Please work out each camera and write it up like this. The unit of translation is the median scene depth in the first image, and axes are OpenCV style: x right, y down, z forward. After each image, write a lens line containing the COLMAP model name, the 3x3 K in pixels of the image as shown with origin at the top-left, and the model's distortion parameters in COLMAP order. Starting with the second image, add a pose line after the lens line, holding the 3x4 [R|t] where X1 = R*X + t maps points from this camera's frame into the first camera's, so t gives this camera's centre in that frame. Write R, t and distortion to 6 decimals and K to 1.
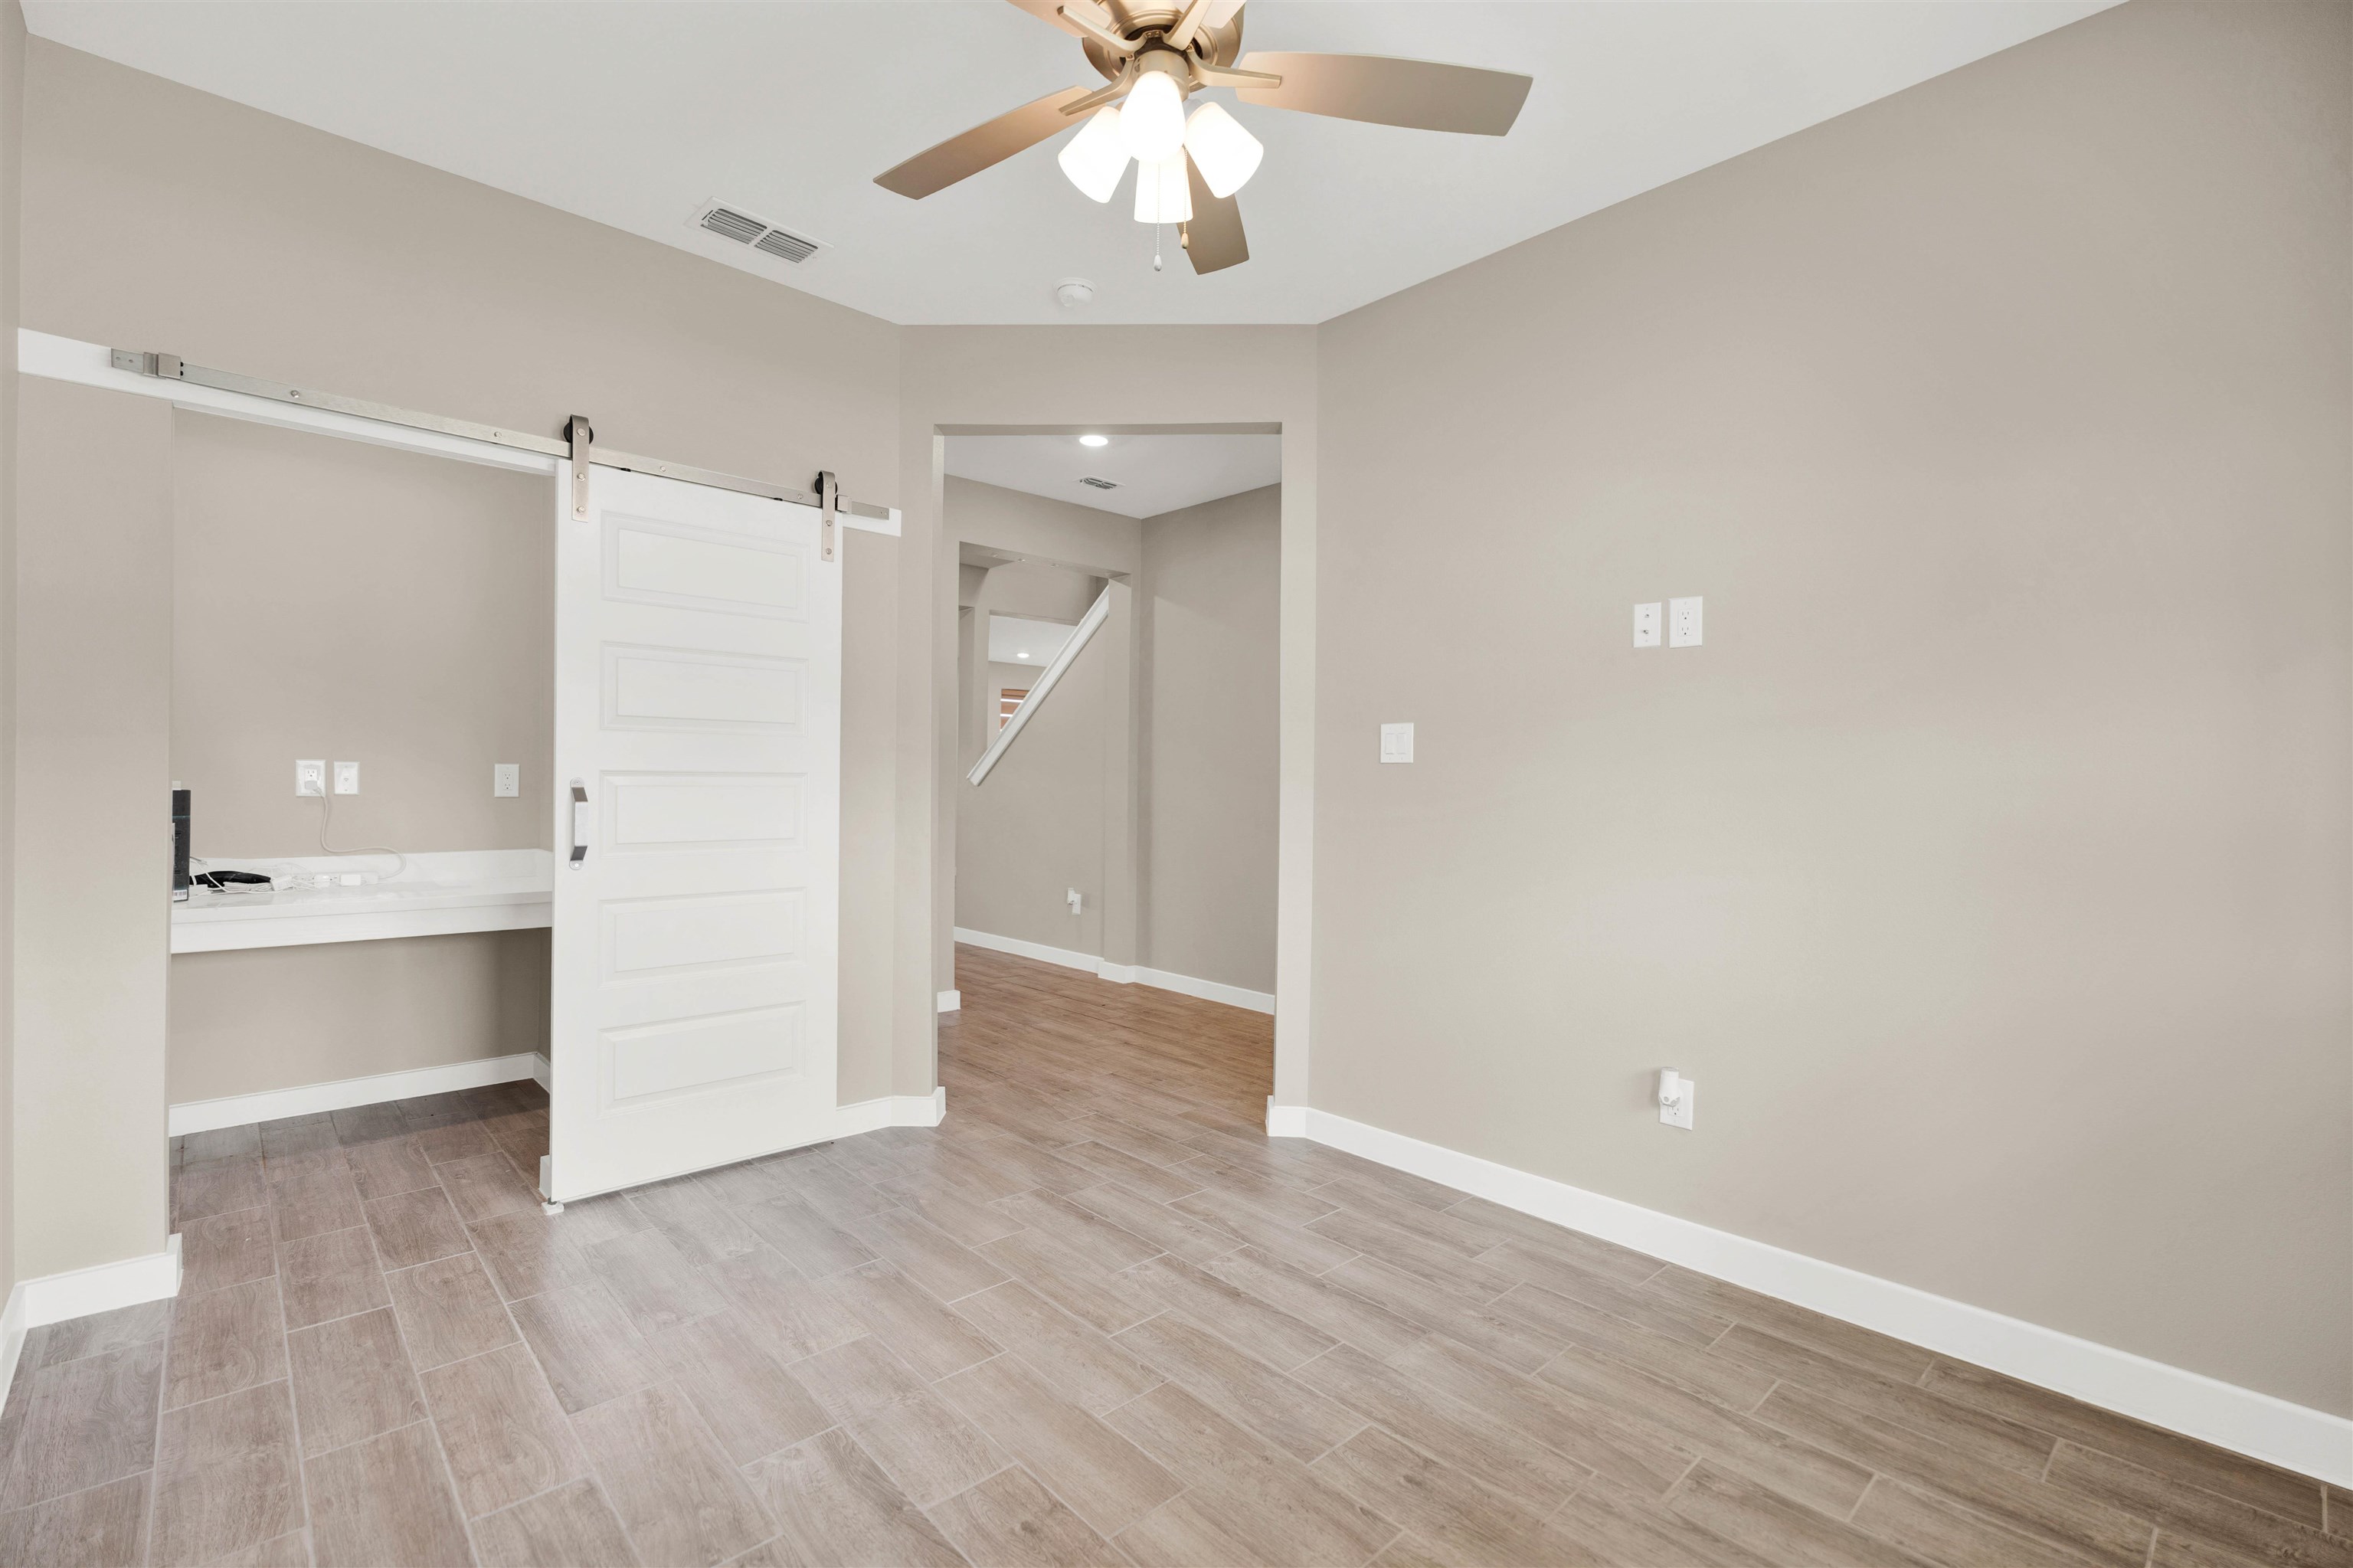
lens RADIAL K [[1056.4, 0, 1172.5], [0, 1056.4, 784.2], [0, 0, 1]] dist [0.003900, -0.000829]
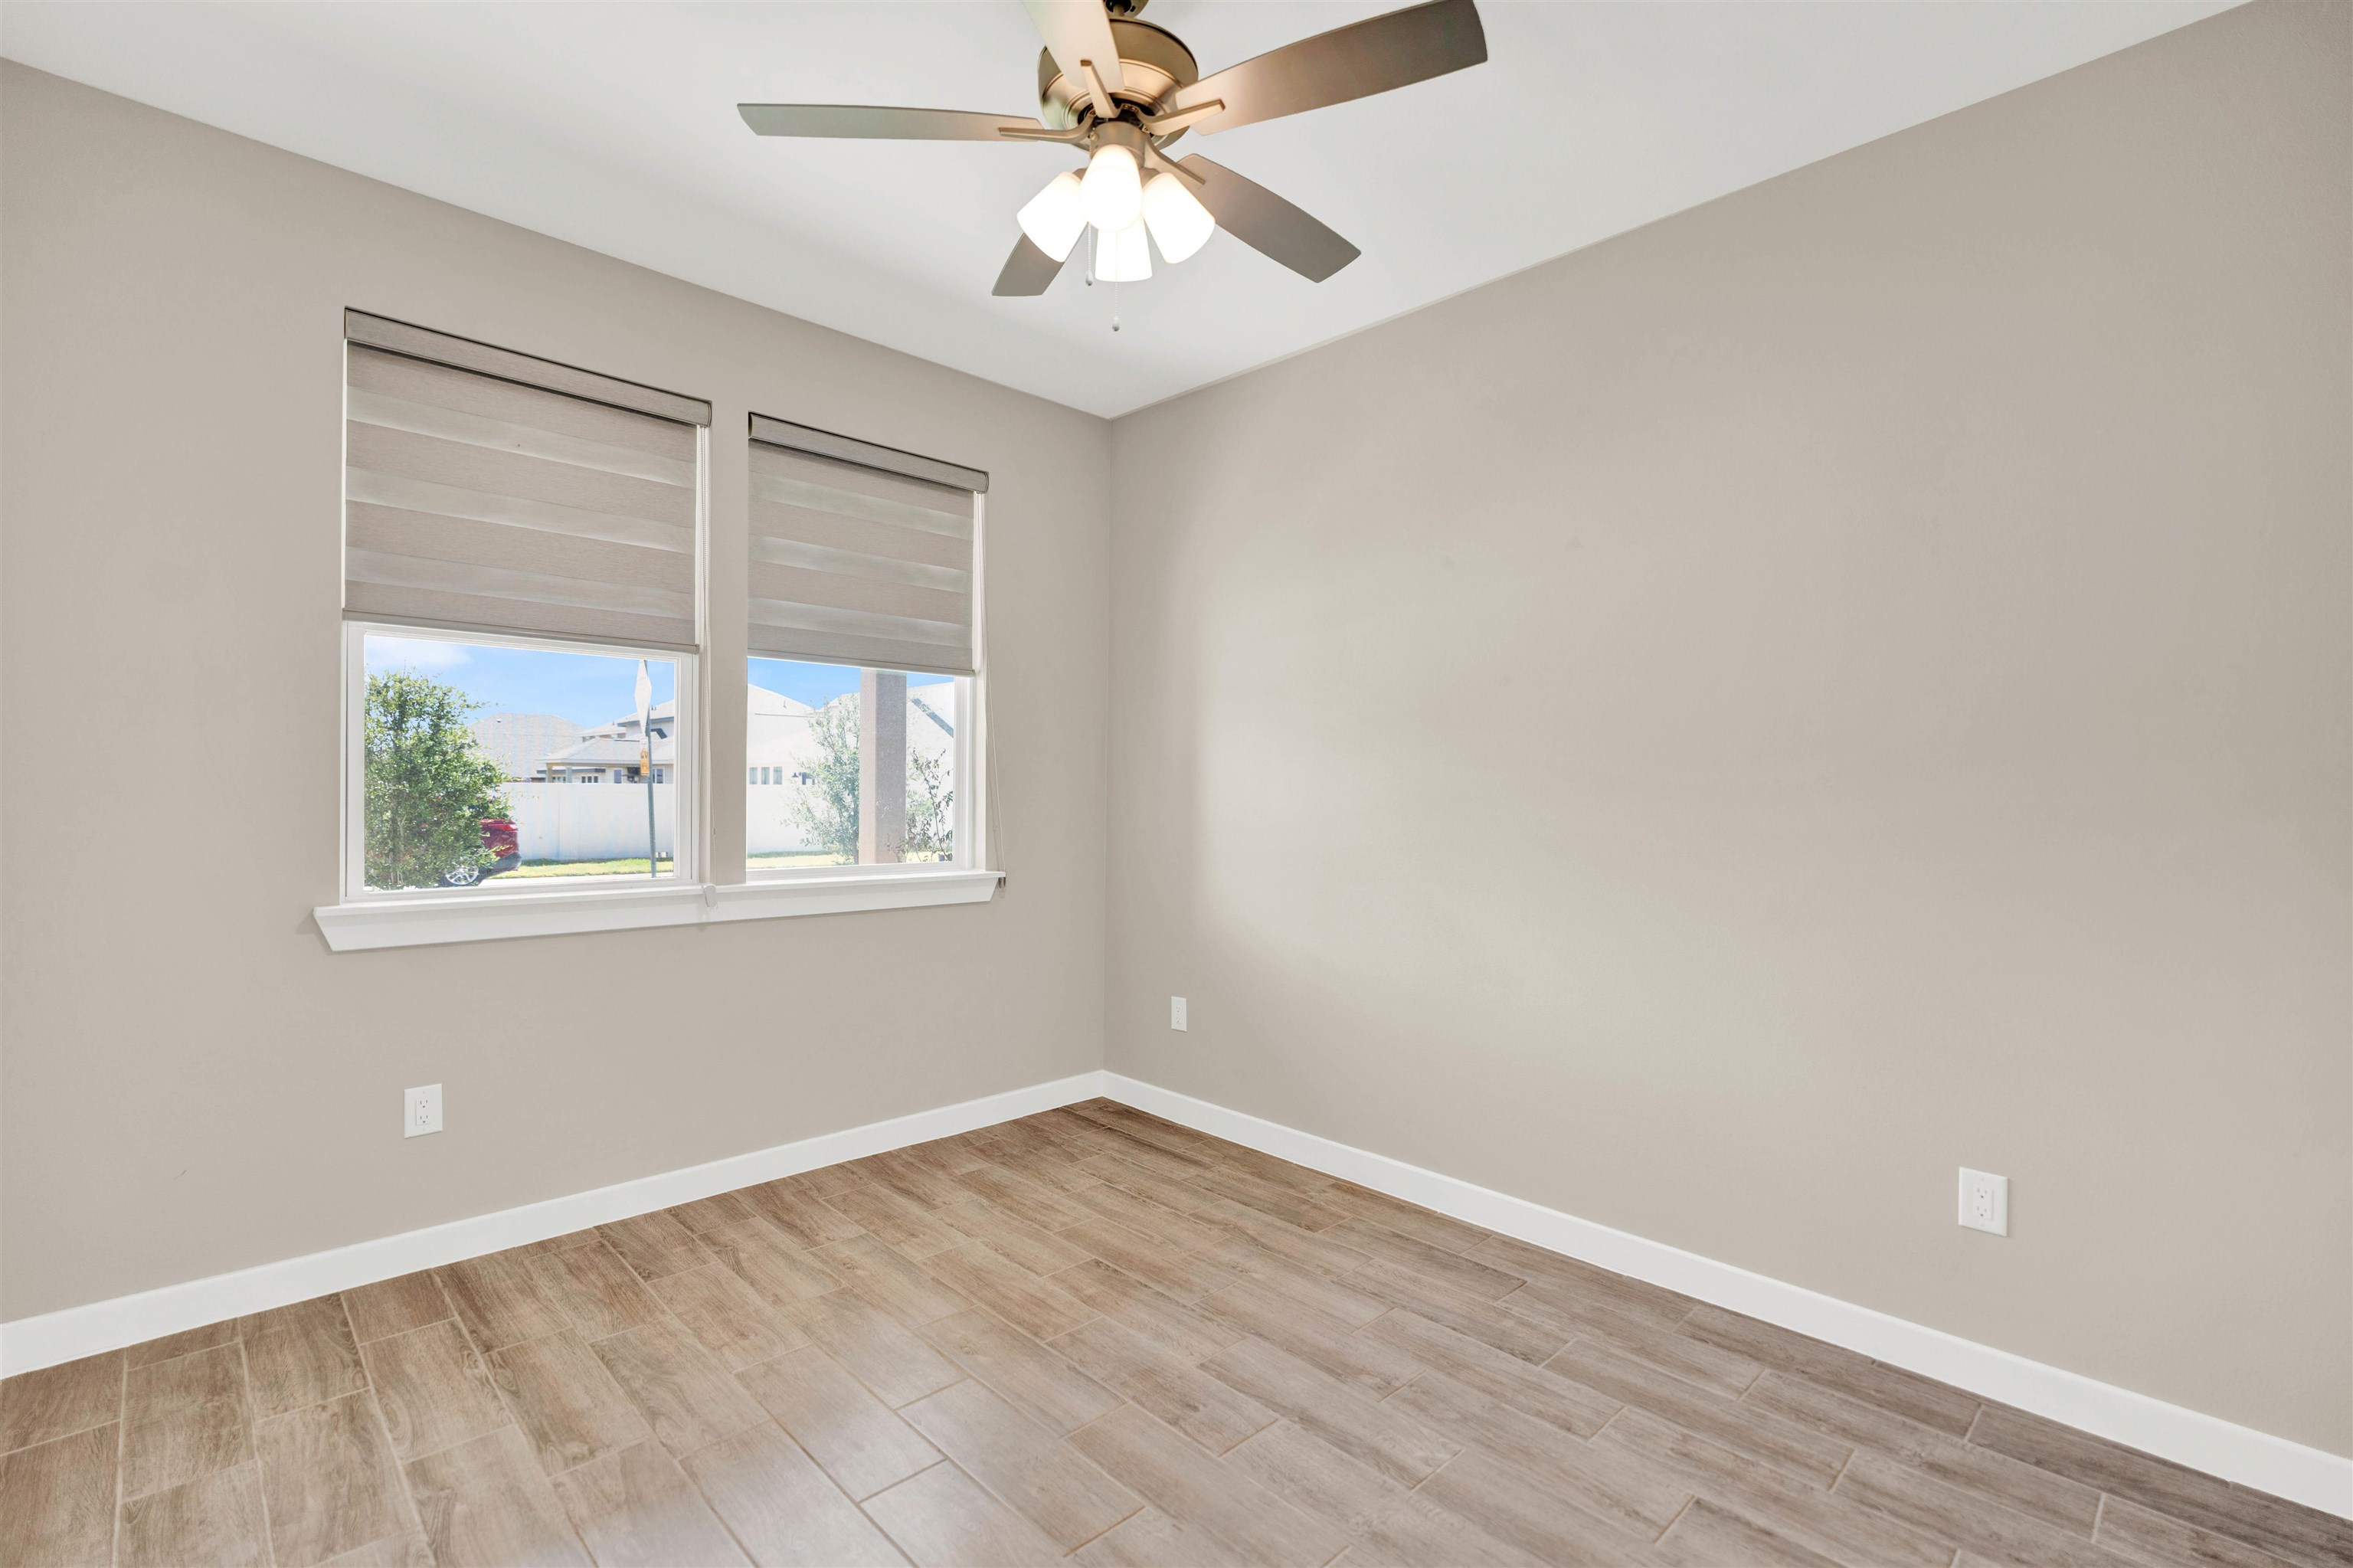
lens RADIAL K [[1056.4, 0, 1166.5], [0, 1056.4, 802.7], [0, 0, 1]] dist [0.003900, -0.000829]
pose [[-0.999493, -0.023665, -0.021311, -0.047108], [-0.023966, 0.999615, 0.013984, -0.033658], [0.020972, 0.014487, -0.999675, 1.769145]]
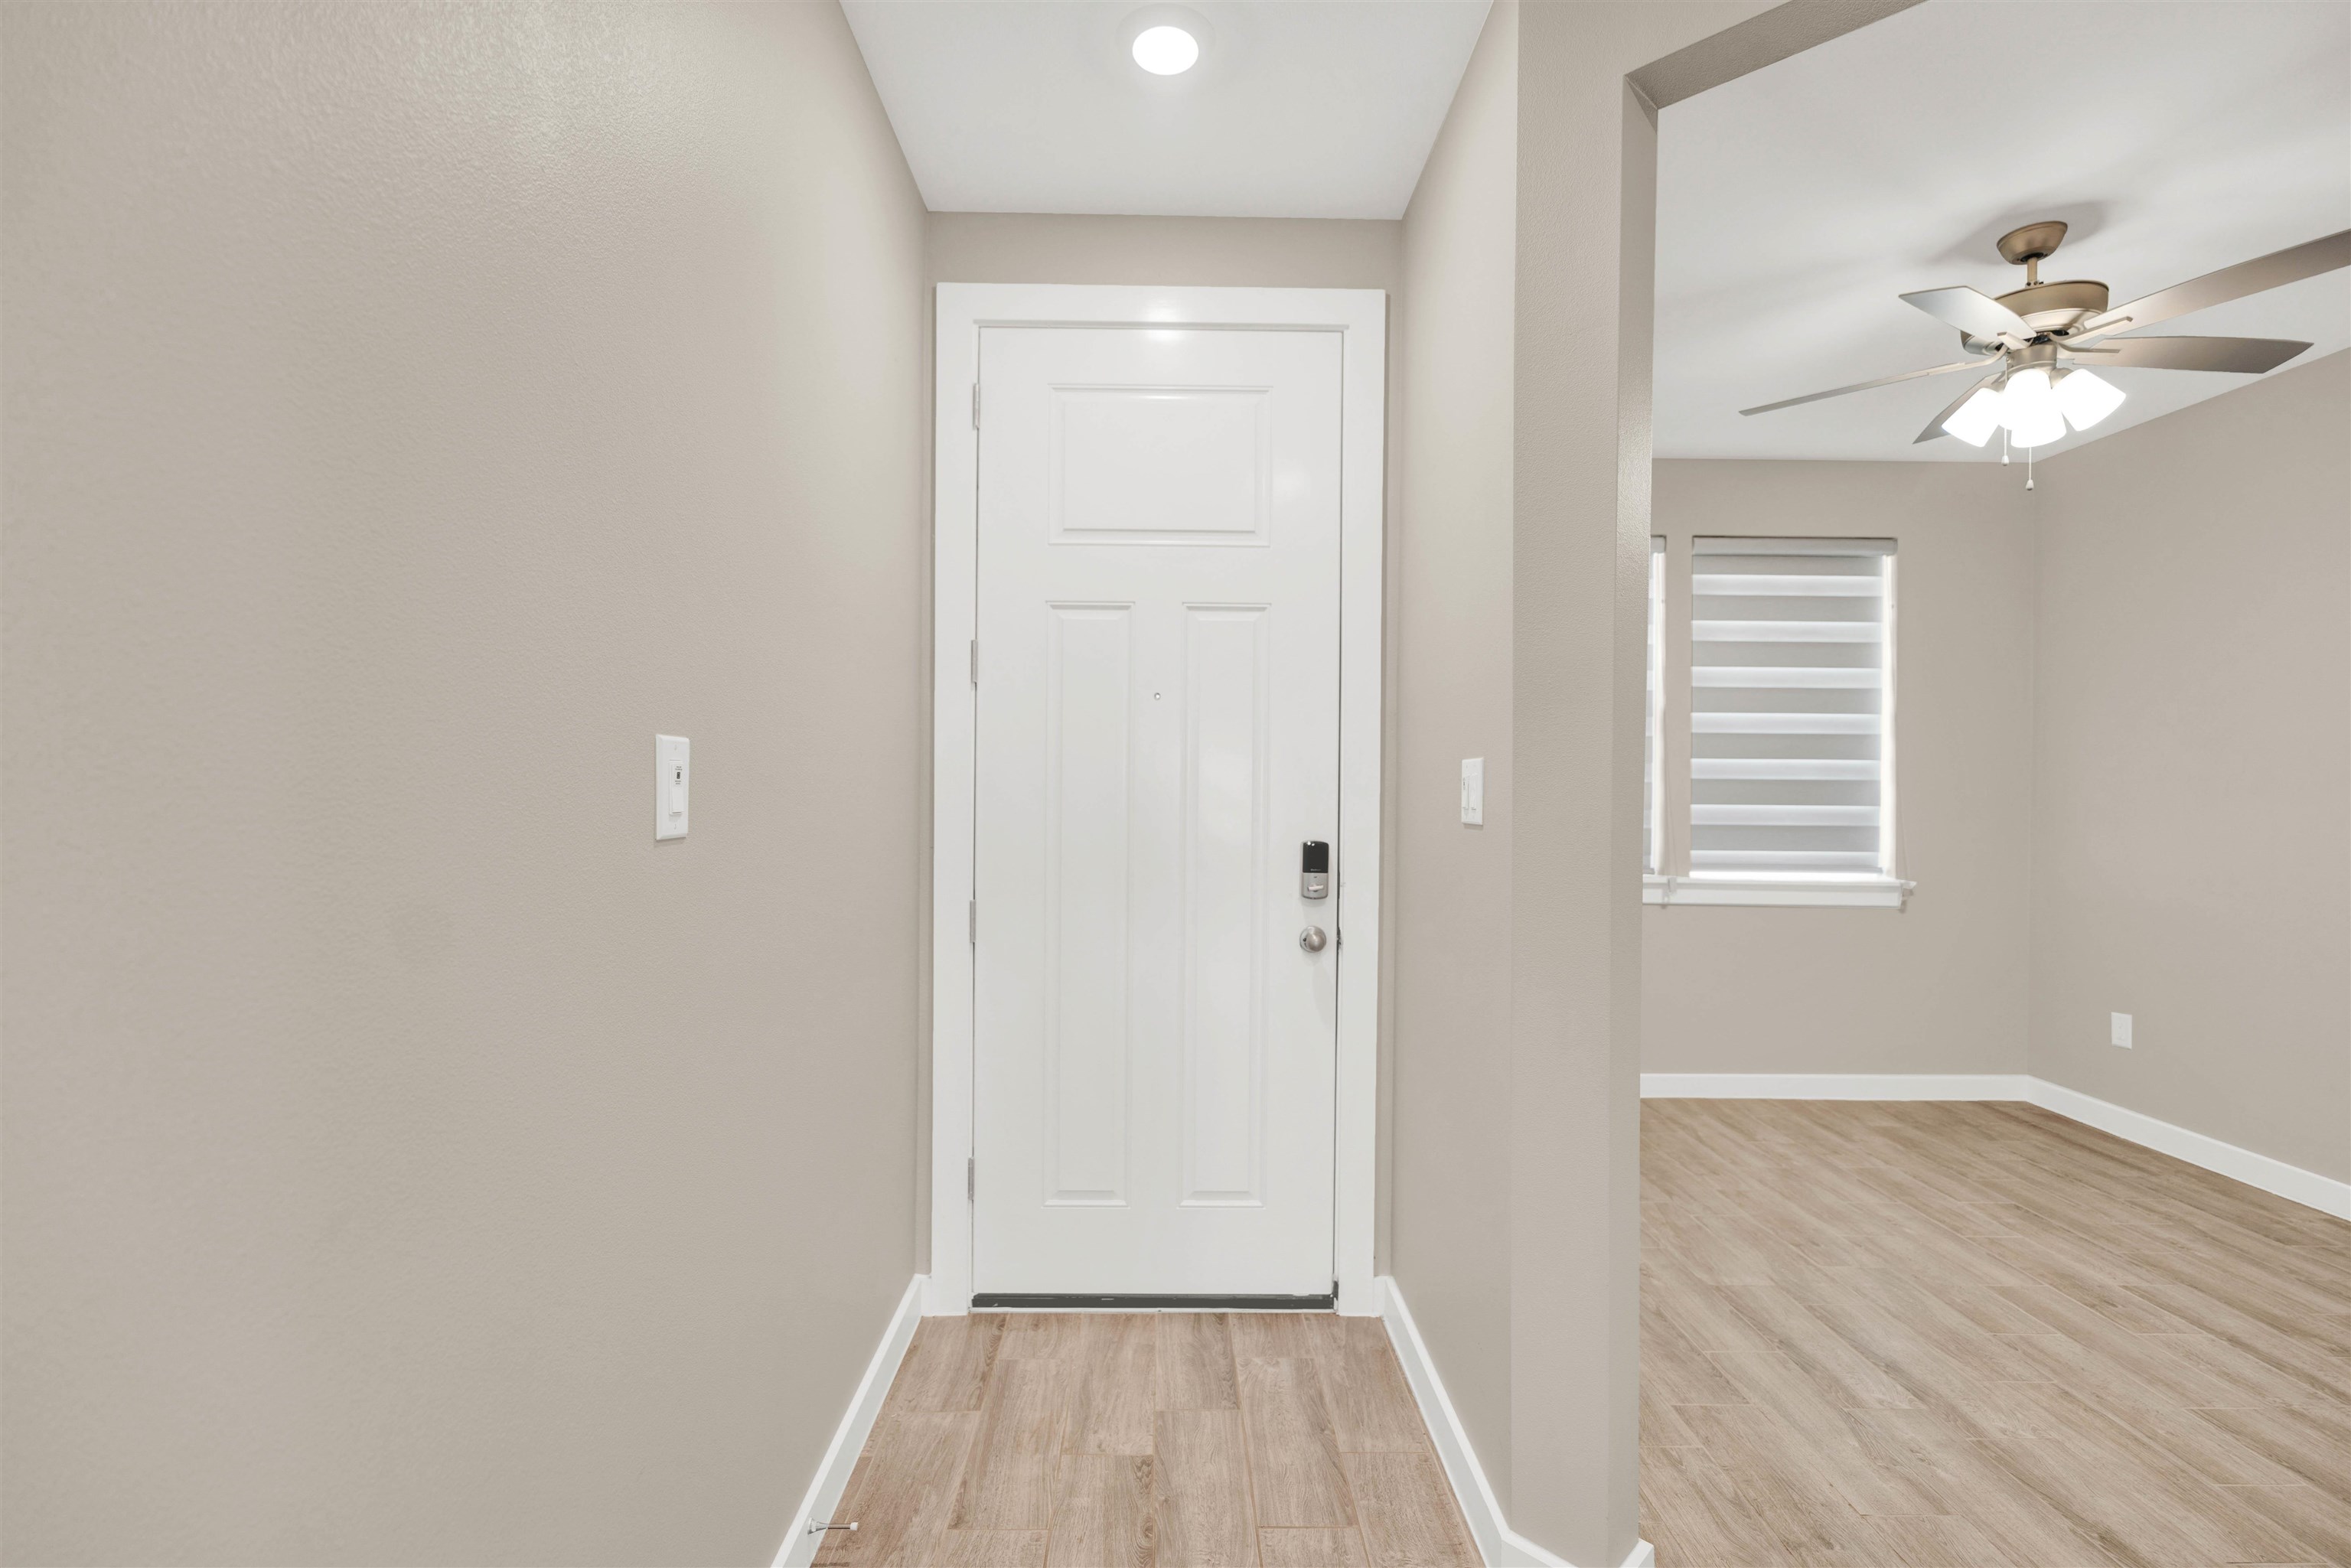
lens RADIAL K [[1055.4, 0, 1159.9], [0, 1055.4, 777.3], [0, 0, 1]] dist [0.003900, -0.000829]
pose [[-0.743434, -0.020114, 0.668507, -0.094609], [-0.022175, 0.999739, 0.005420, -0.068663], [-0.668442, -0.010795, -0.743686, 2.509693]]
